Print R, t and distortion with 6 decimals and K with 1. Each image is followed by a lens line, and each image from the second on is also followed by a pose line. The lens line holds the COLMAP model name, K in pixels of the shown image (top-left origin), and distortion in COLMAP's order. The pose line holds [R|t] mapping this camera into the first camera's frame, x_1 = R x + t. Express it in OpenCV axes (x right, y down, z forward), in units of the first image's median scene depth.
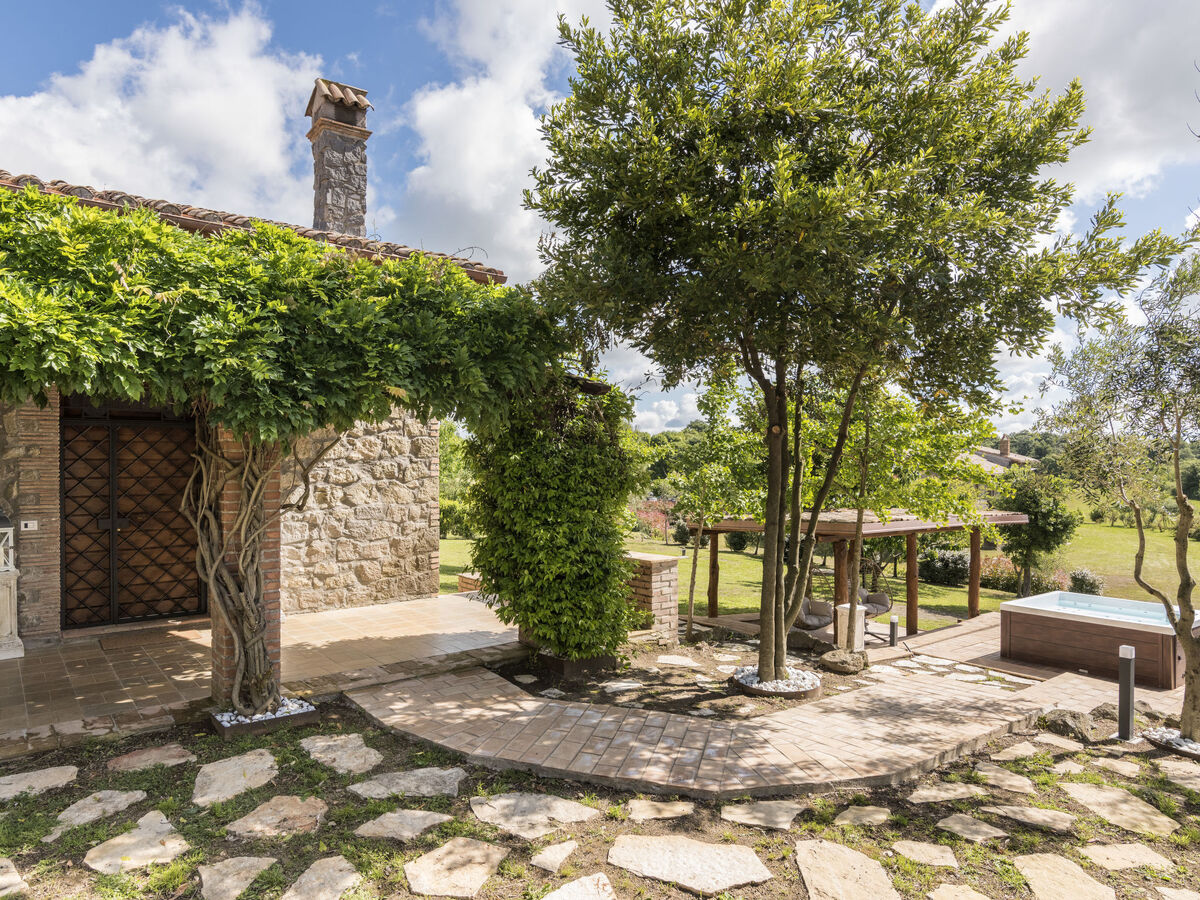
lens RADIAL K [[757.6, 0, 635.5], [0, 757.6, 479.1], [0, 0, 1]] dist [0.005524, -0.000094]
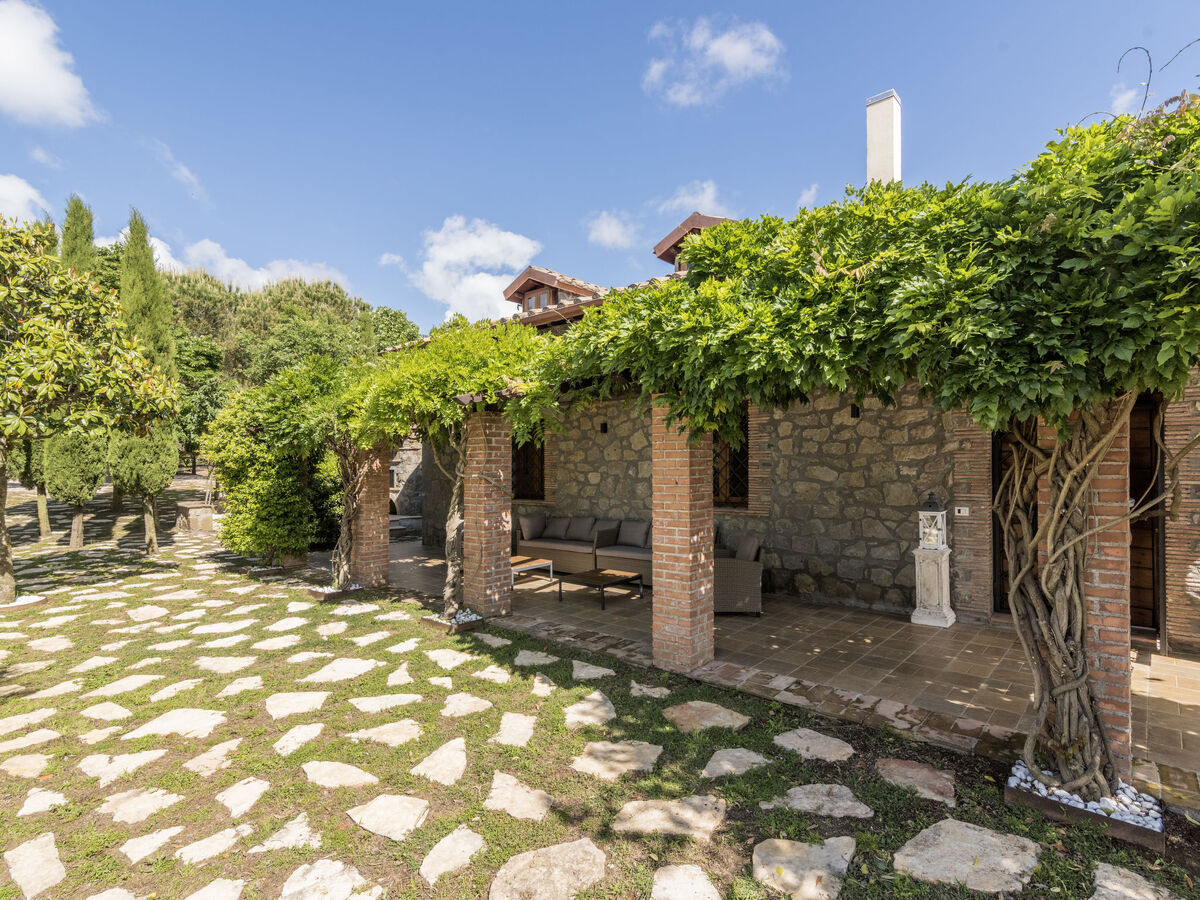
lens RADIAL K [[618.2, 0, 598.6], [0, 618.2, 456.7], [0, 0, 1]] dist [0.017963, -0.002563]
pose [[0.125230, -0.009729, -0.992080, 0.056862], [-0.006291, 0.999924, -0.010600, -0.007815], [0.992108, 0.007568, 0.125159, 0.462841]]
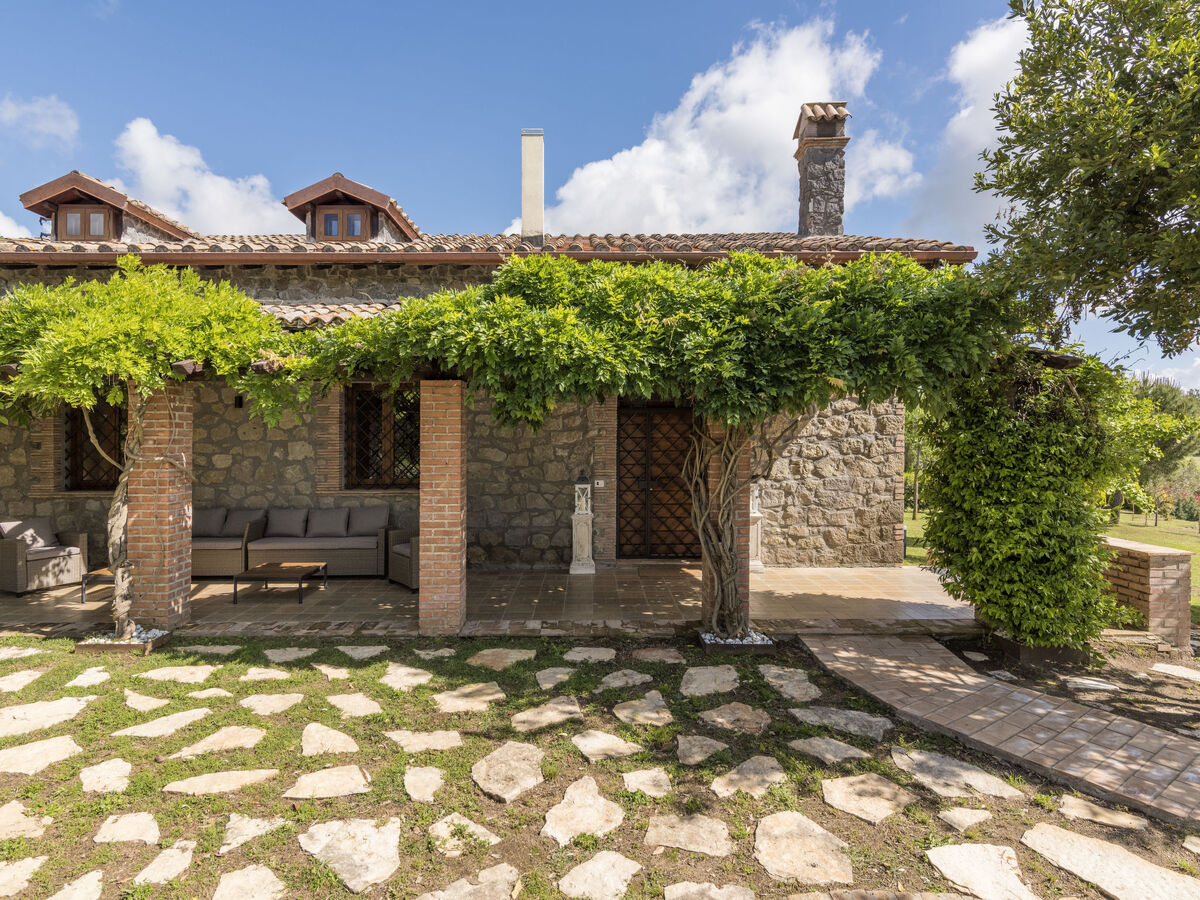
lens RADIAL K [[724.8, 0, 604.2], [0, 724.8, 446.9], [0, 0, 1]] dist [0.014142, 0.003107]
pose [[0.773137, 0.008063, -0.634188, 0.108067], [-0.012412, 0.999920, -0.002419, -0.006728], [0.634118, 0.009741, 0.773175, -0.078262]]
